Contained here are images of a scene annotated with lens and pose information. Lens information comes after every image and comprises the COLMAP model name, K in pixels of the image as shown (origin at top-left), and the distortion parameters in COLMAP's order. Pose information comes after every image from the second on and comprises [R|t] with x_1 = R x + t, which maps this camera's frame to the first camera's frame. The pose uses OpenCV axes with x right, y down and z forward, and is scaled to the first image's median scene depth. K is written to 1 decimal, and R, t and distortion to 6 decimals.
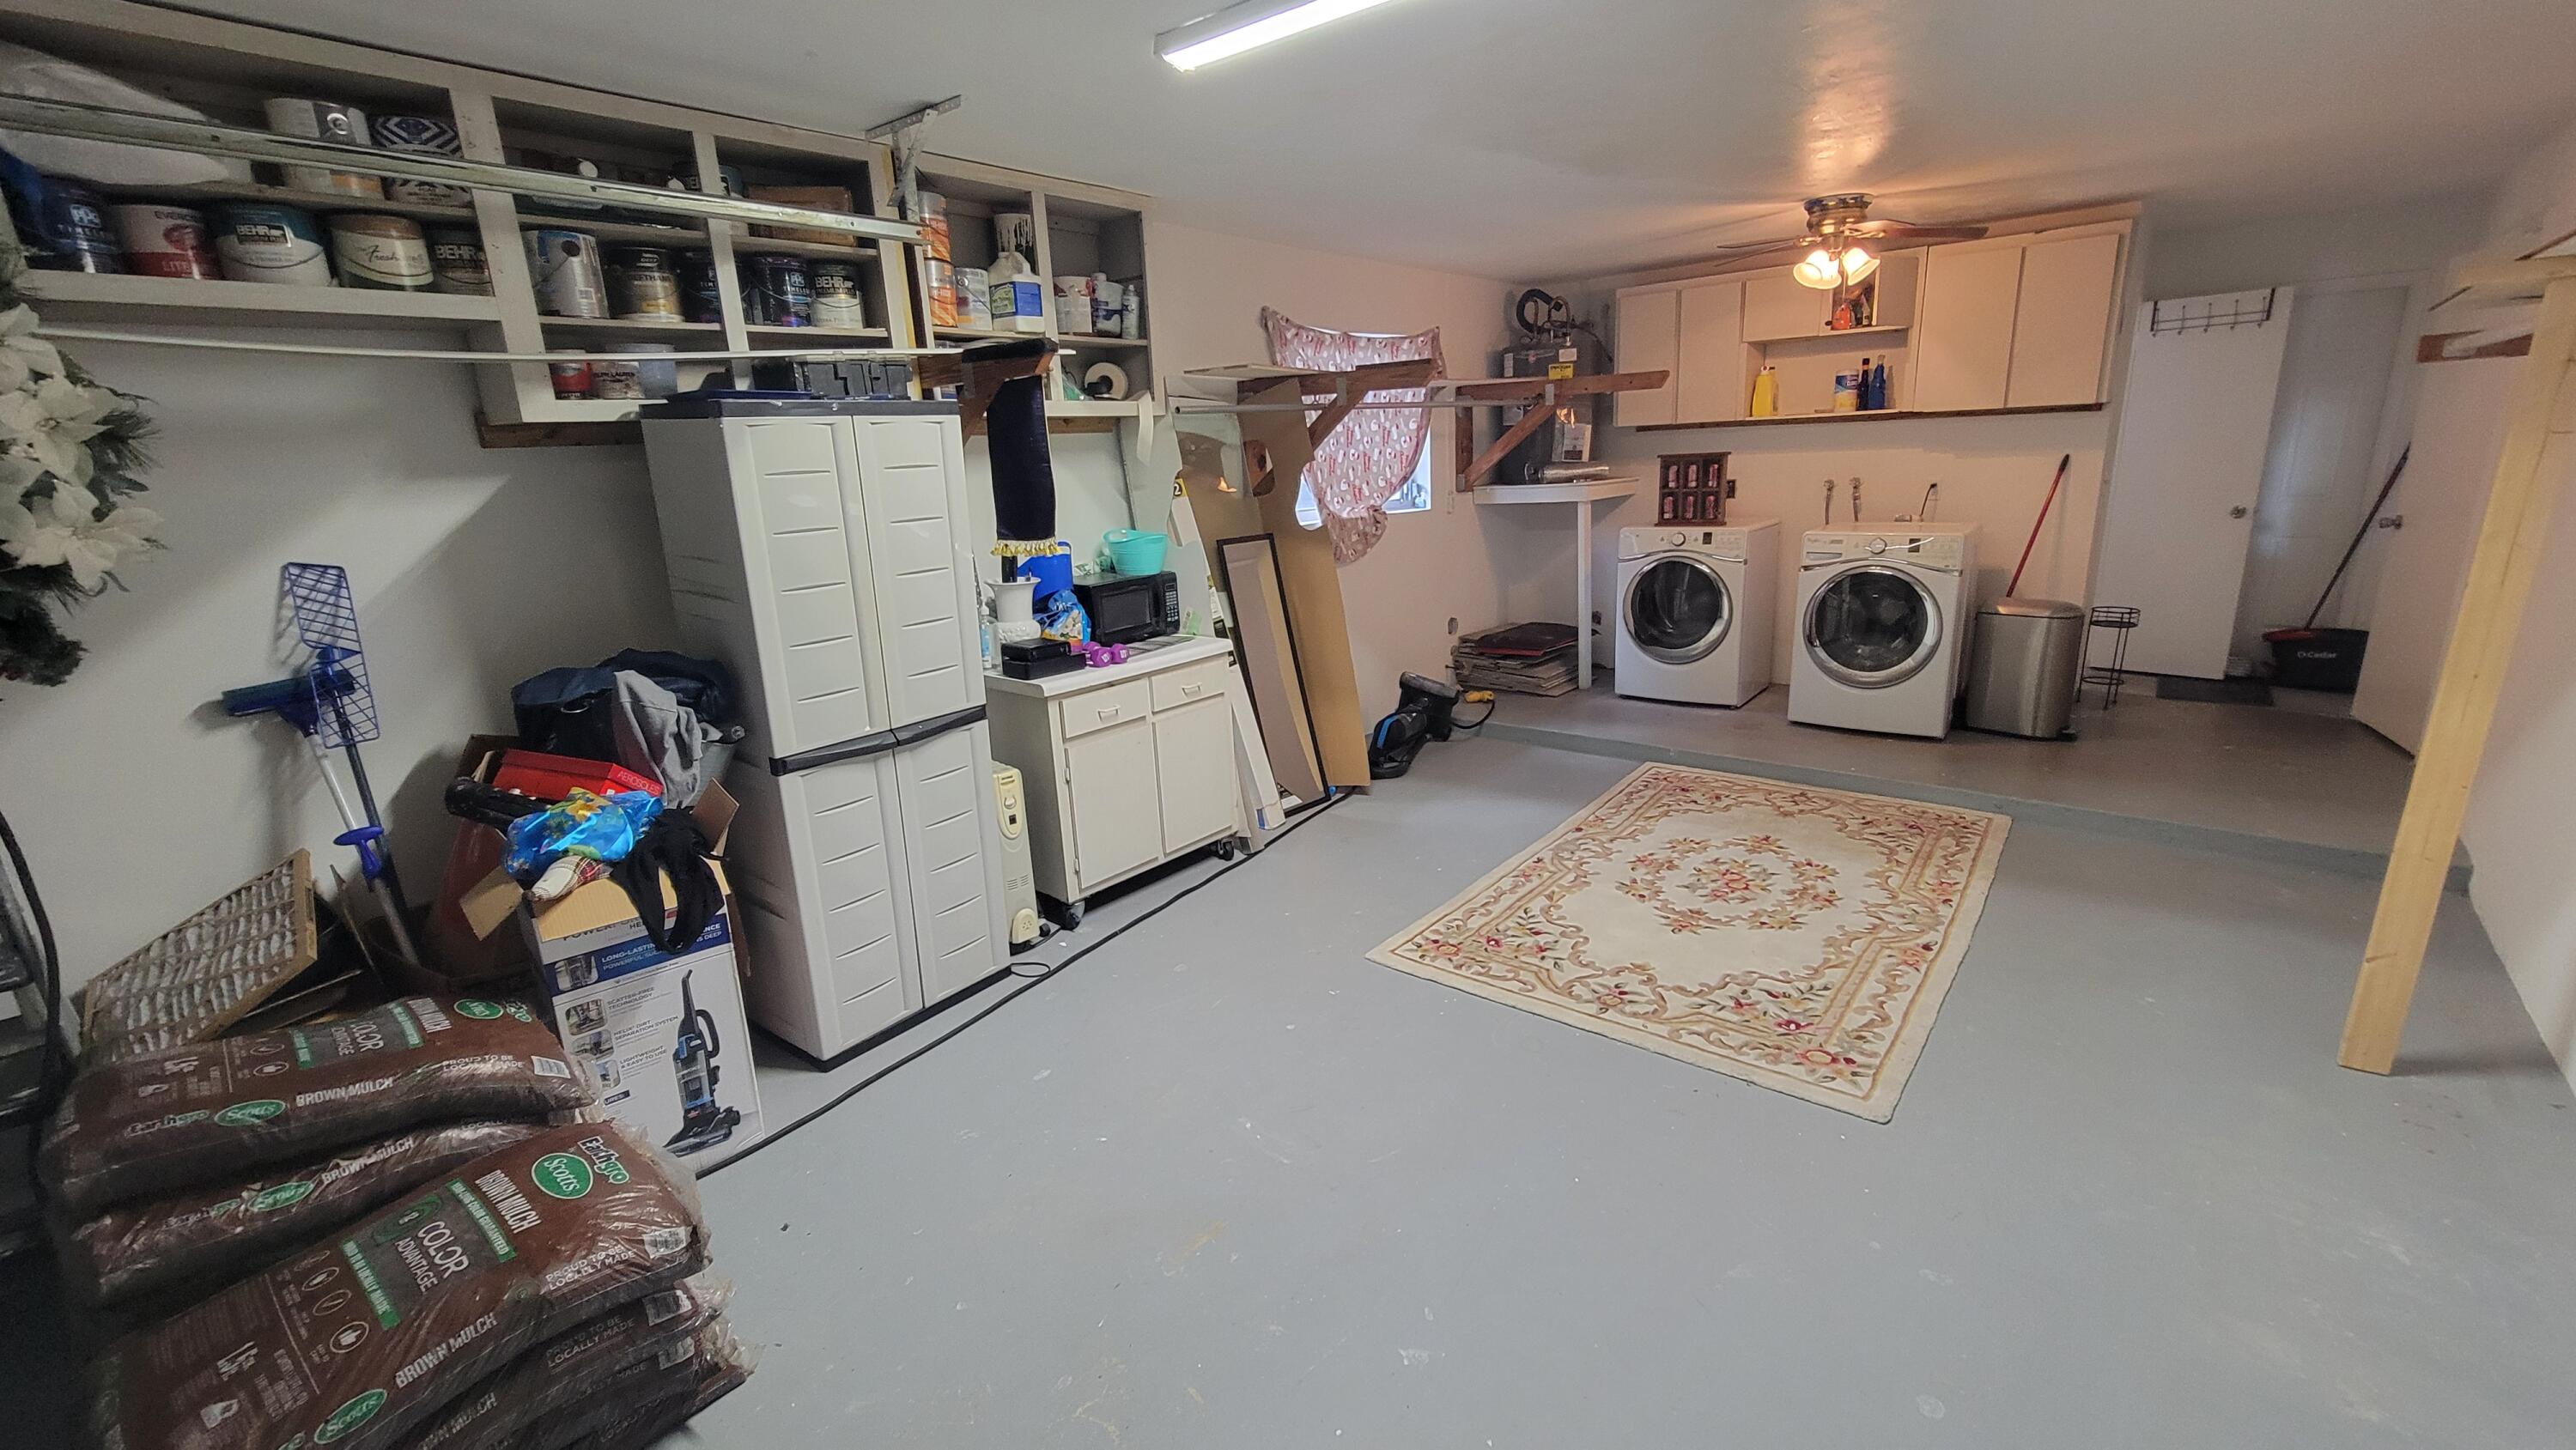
lens RADIAL K [[1084.2, 0, 1294.9], [0, 1084.2, 718.5], [0, 0, 1]] dist [-0.001214, 0.000057]
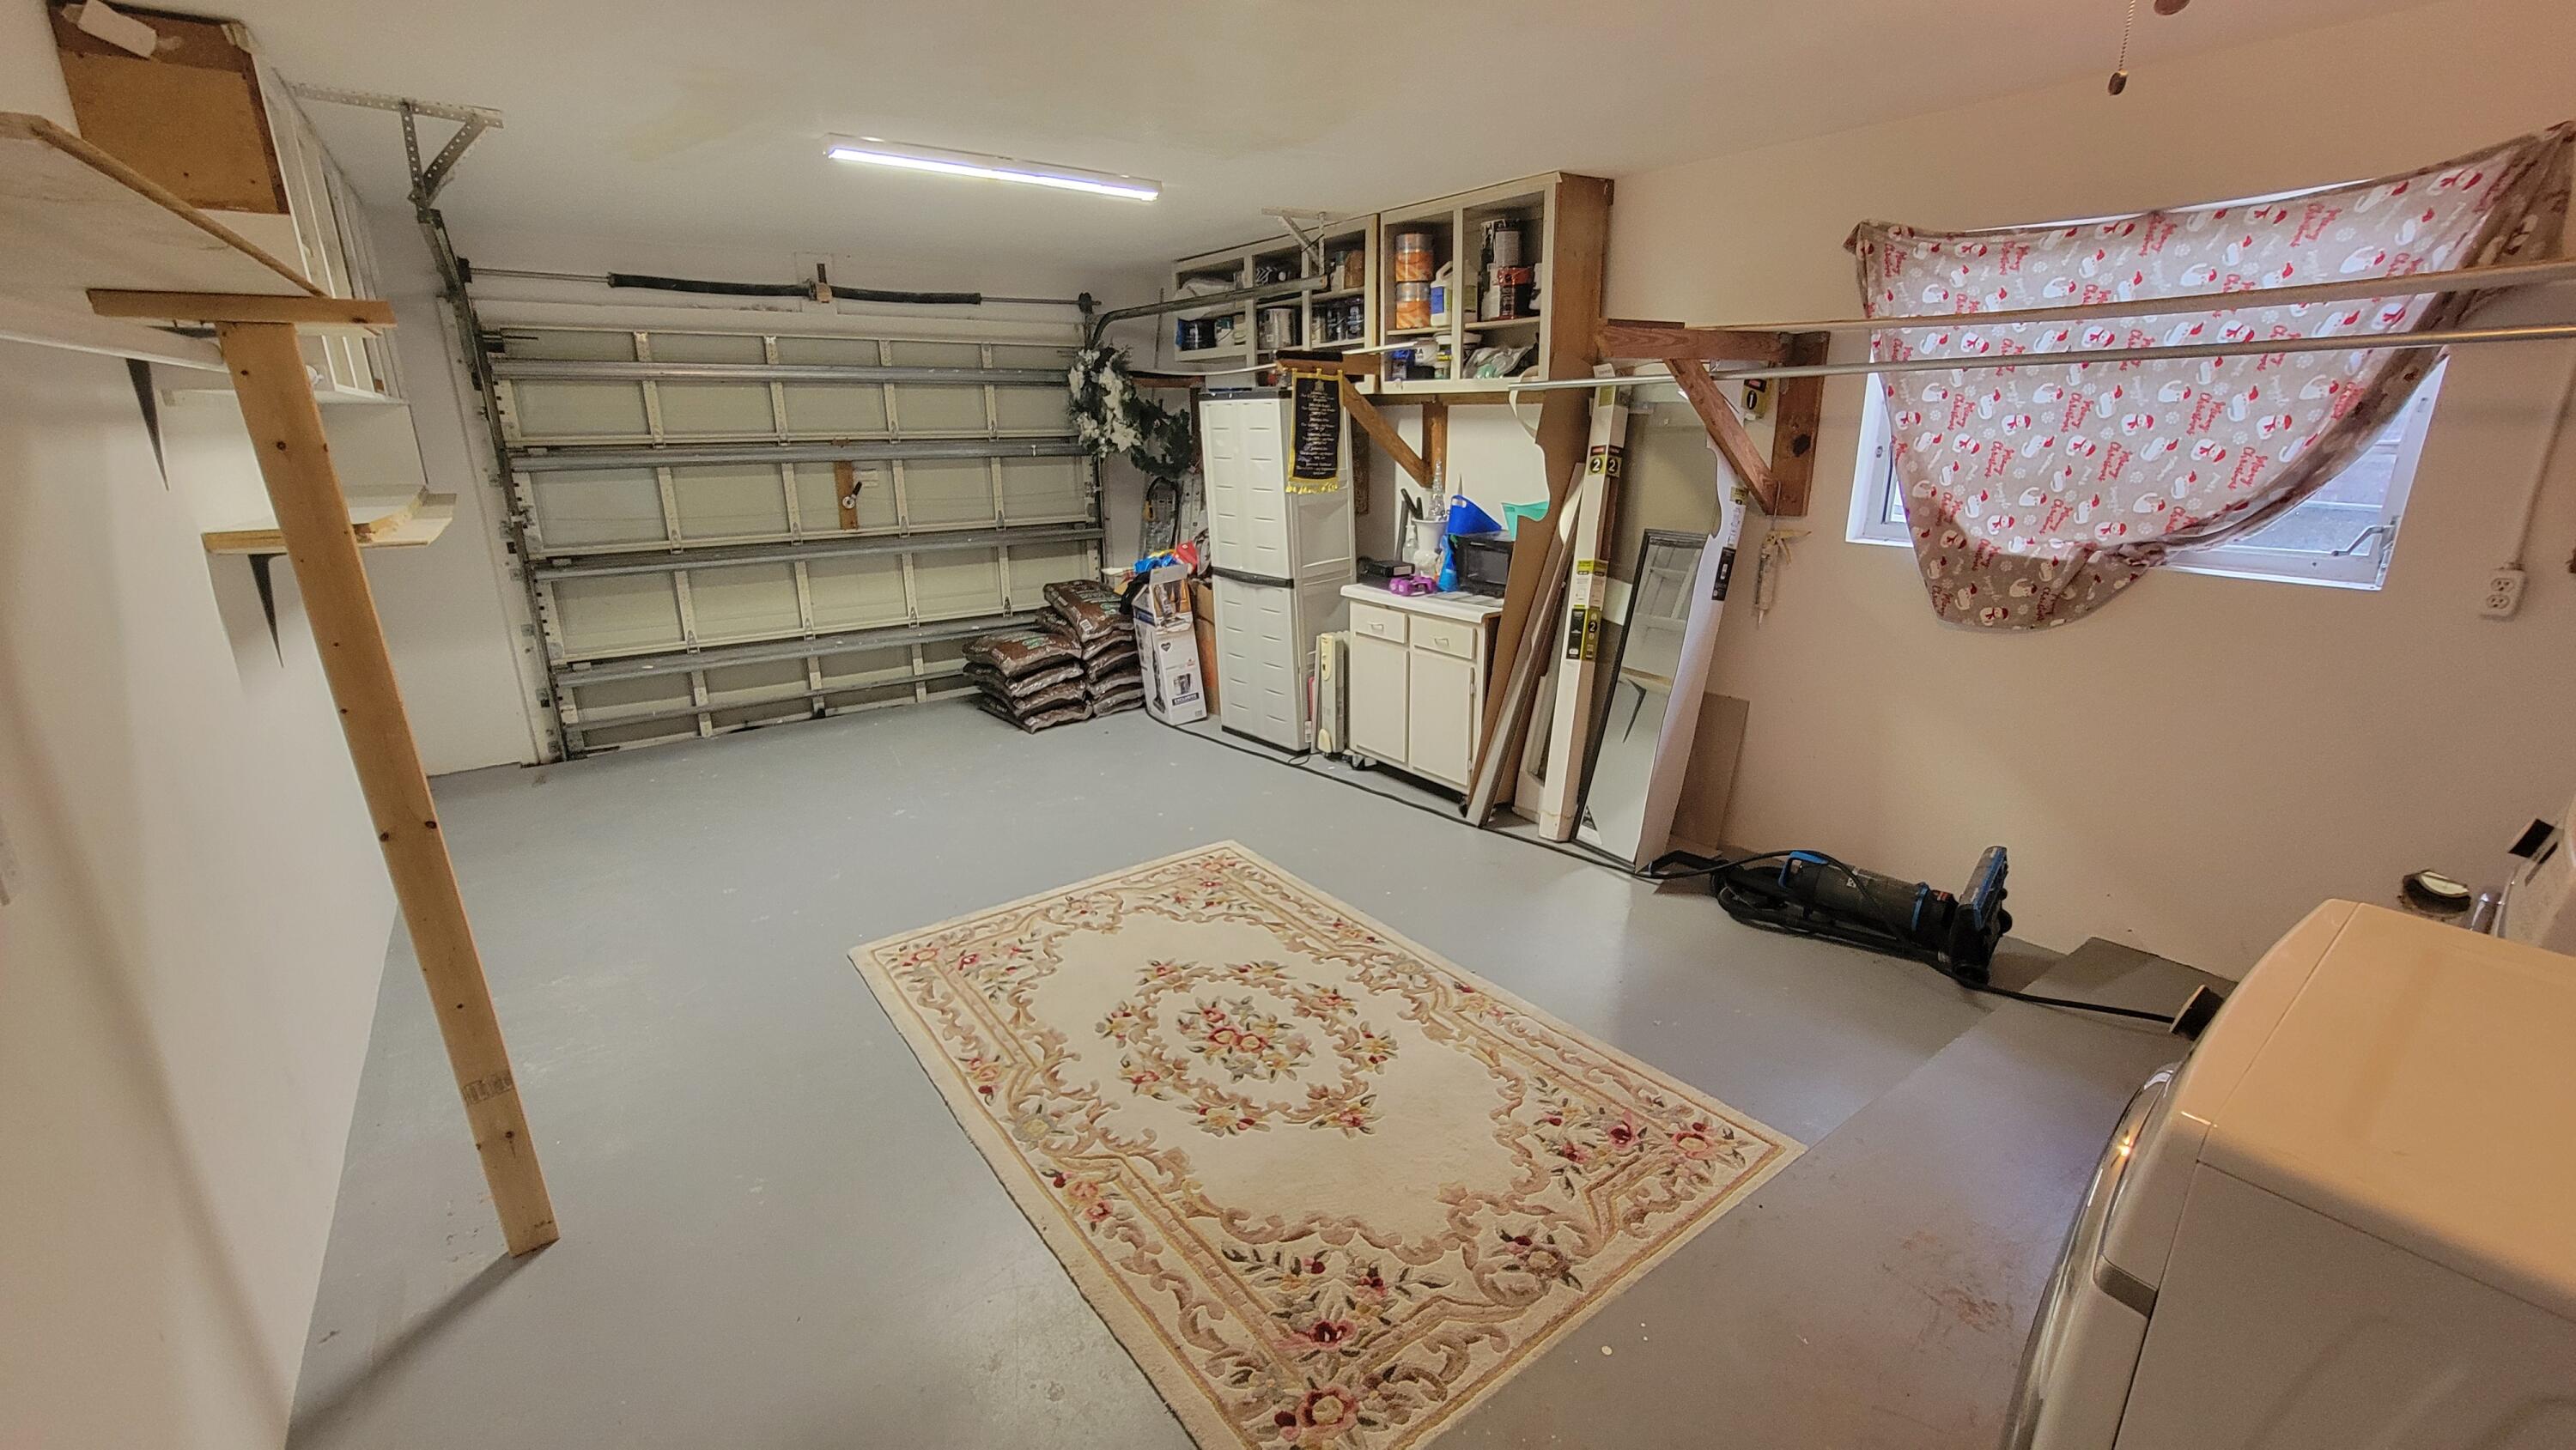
lens RADIAL K [[1156.1, 0, 1291.9], [0, 1156.1, 719.0], [0, 0, 1]] dist [-0.001922, 0.001088]
pose [[-0.290681, 0.292344, -0.911065, 1.045205], [-0.209406, 0.909659, 0.358705, -0.344278], [0.933624, 0.295051, -0.203202, 1.113411]]
